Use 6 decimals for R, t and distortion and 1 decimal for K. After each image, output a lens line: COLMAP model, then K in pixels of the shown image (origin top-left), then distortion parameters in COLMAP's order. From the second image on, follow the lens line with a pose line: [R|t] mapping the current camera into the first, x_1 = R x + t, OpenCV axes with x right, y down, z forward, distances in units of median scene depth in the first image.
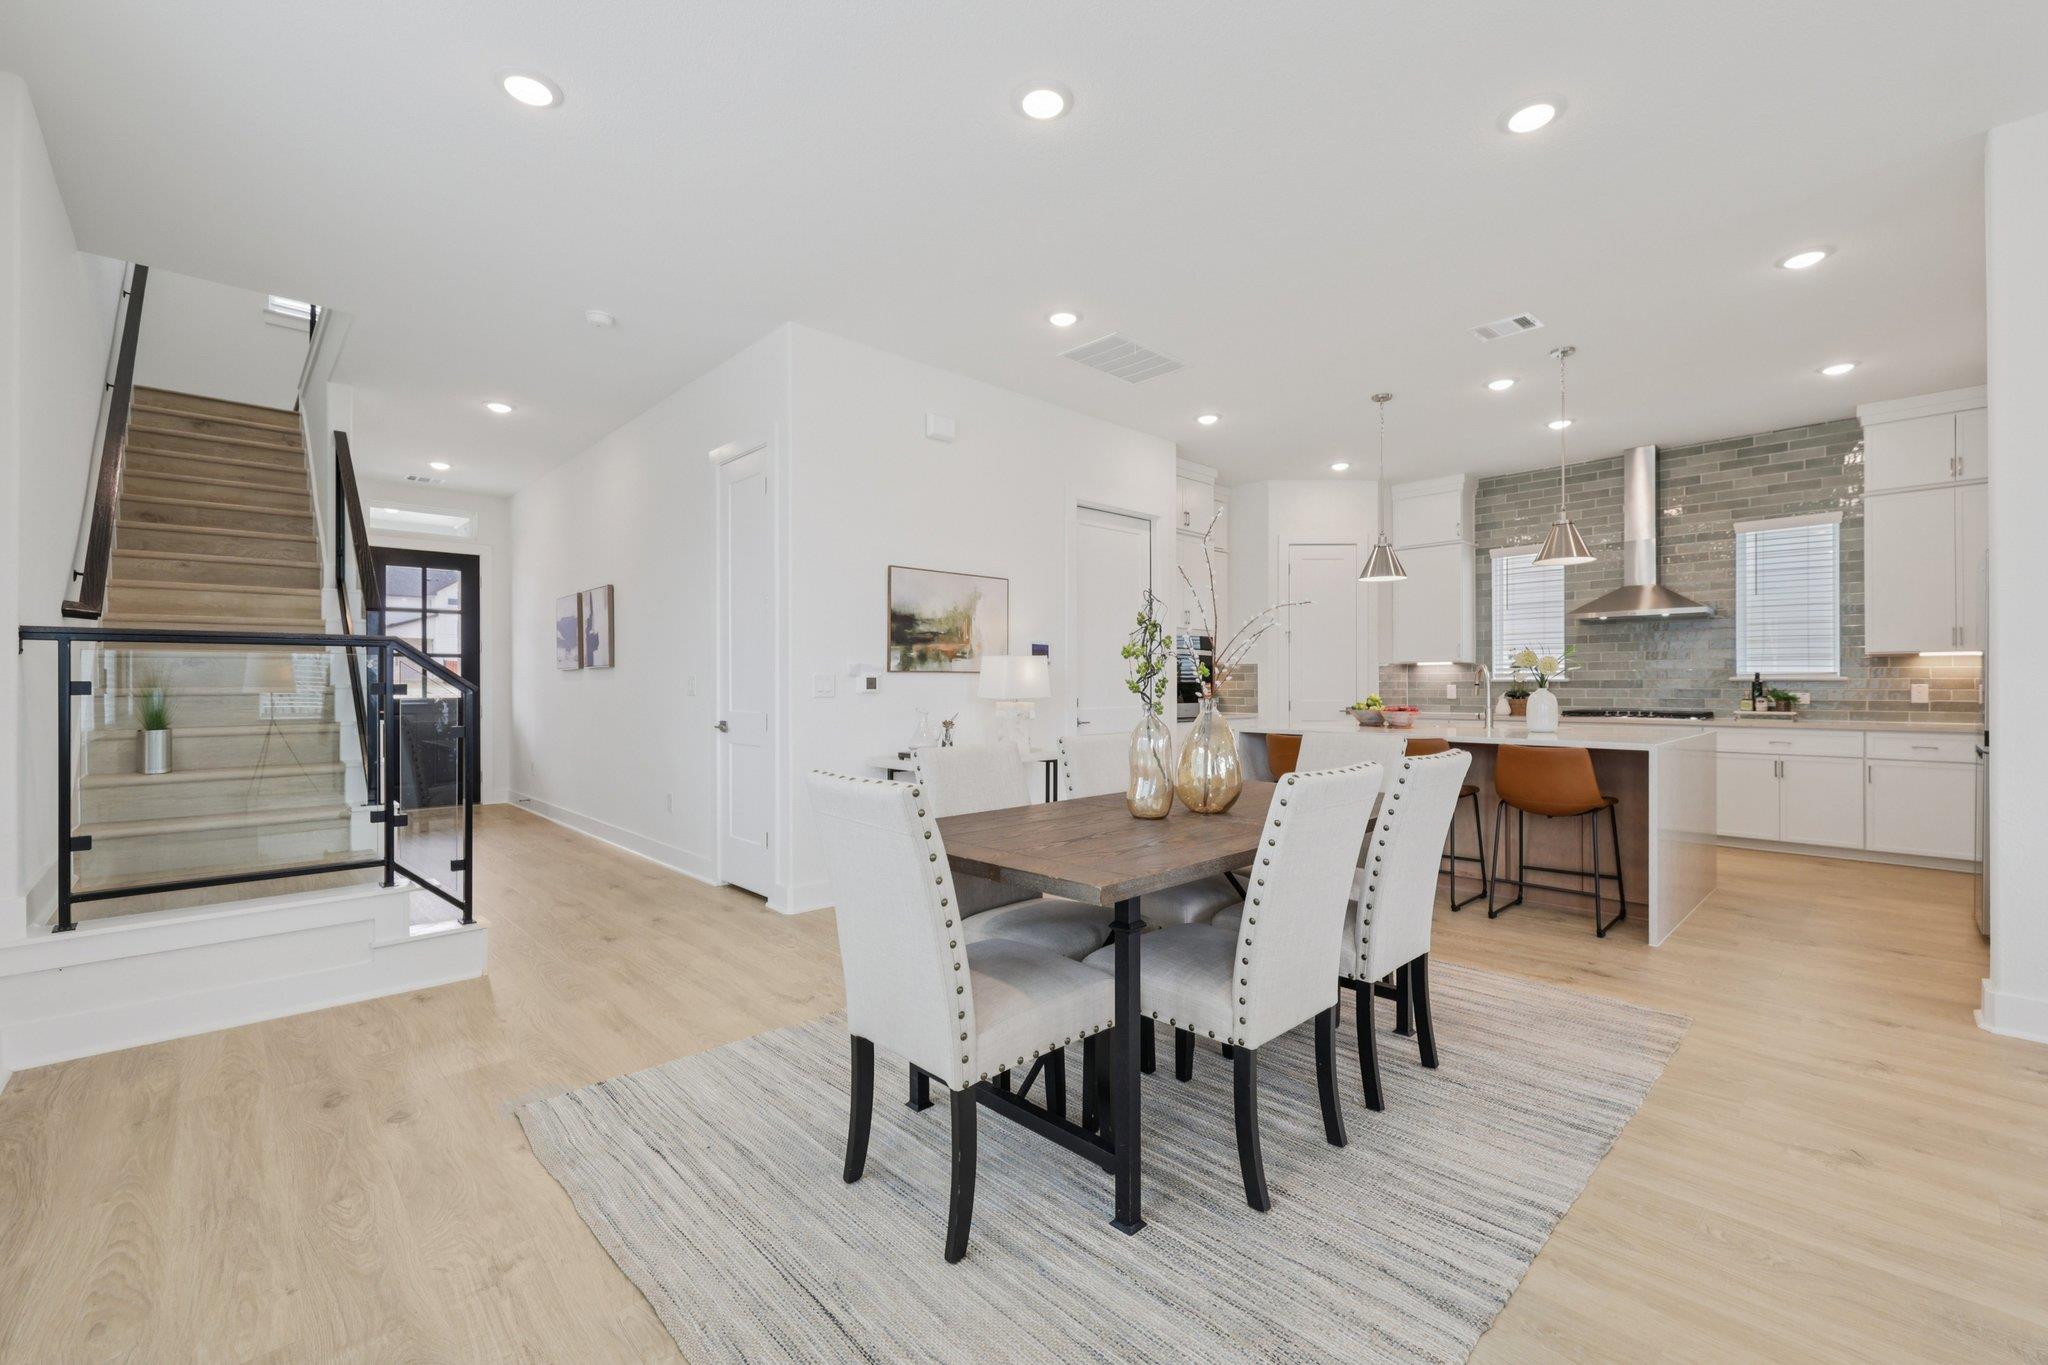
lens RADIAL K [[866.7, 0, 1027.9], [0, 866.7, 677.1], [0, 0, 1]] dist [-0.001198, 0.001010]
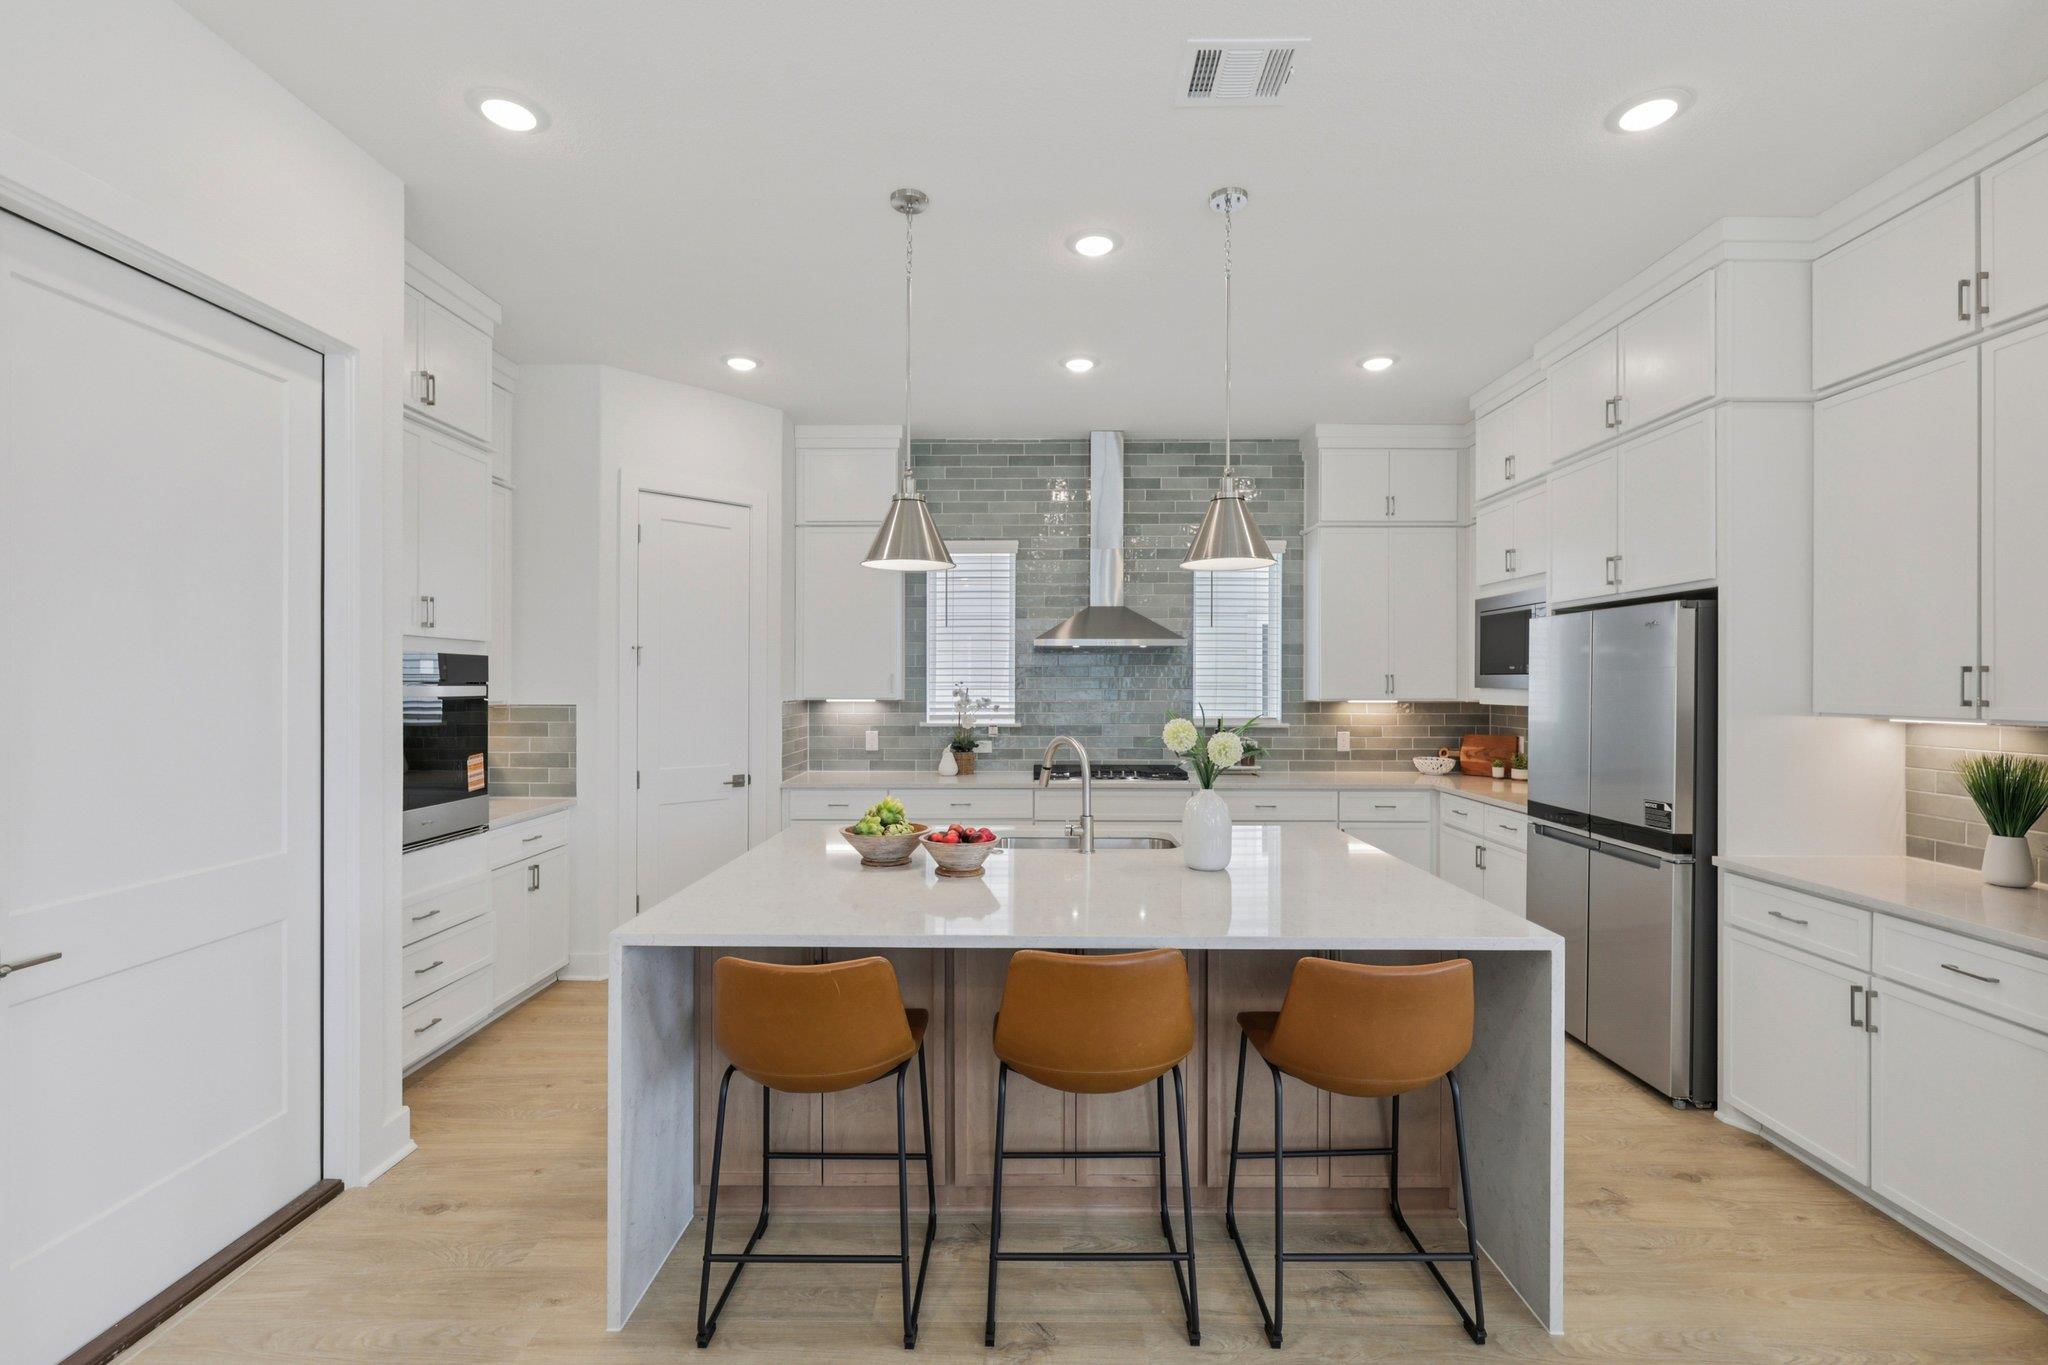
lens RADIAL K [[887.7, 0, 1034.0], [0, 887.7, 682.0], [0, 0, 1]] dist [0.000119, -0.001310]
pose [[0.689160, 0.002911, 0.724603, 0.081559], [-0.009749, 0.999939, 0.005255, -0.044908], [-0.724544, -0.010686, 0.689146, 0.537366]]
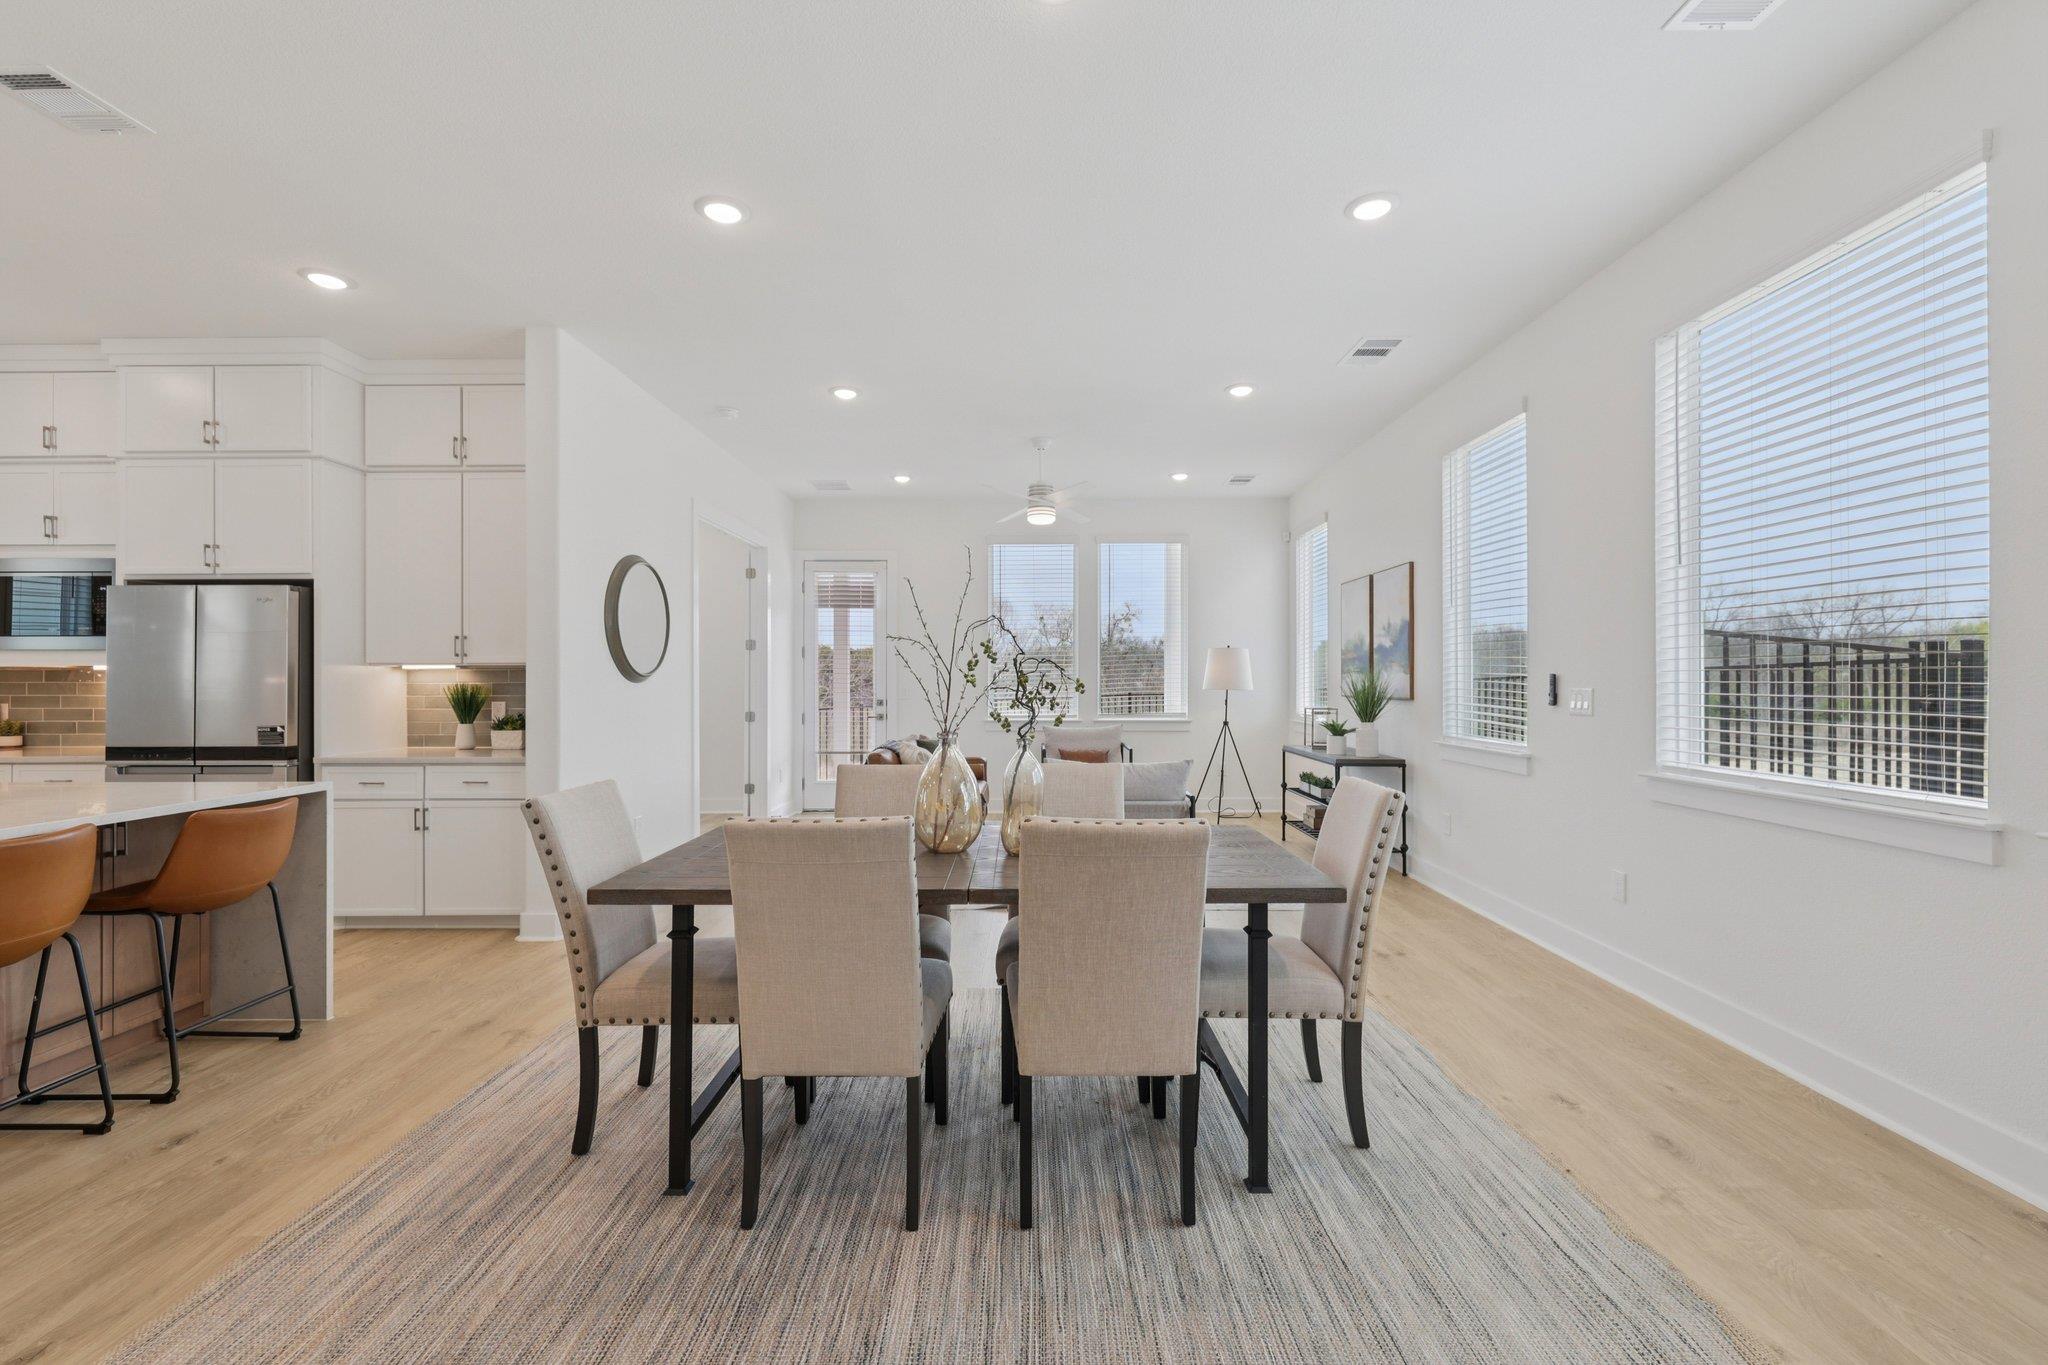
lens RADIAL K [[866.7, 0, 1029.4], [0, 866.7, 676.2], [0, 0, 1]] dist [-0.001198, 0.001010]
pose [[-0.722567, 0.006592, 0.691269, -0.226245], [-0.003325, 0.999910, -0.013010, -0.010983], [-0.691293, -0.011699, -0.722480, 0.708226]]
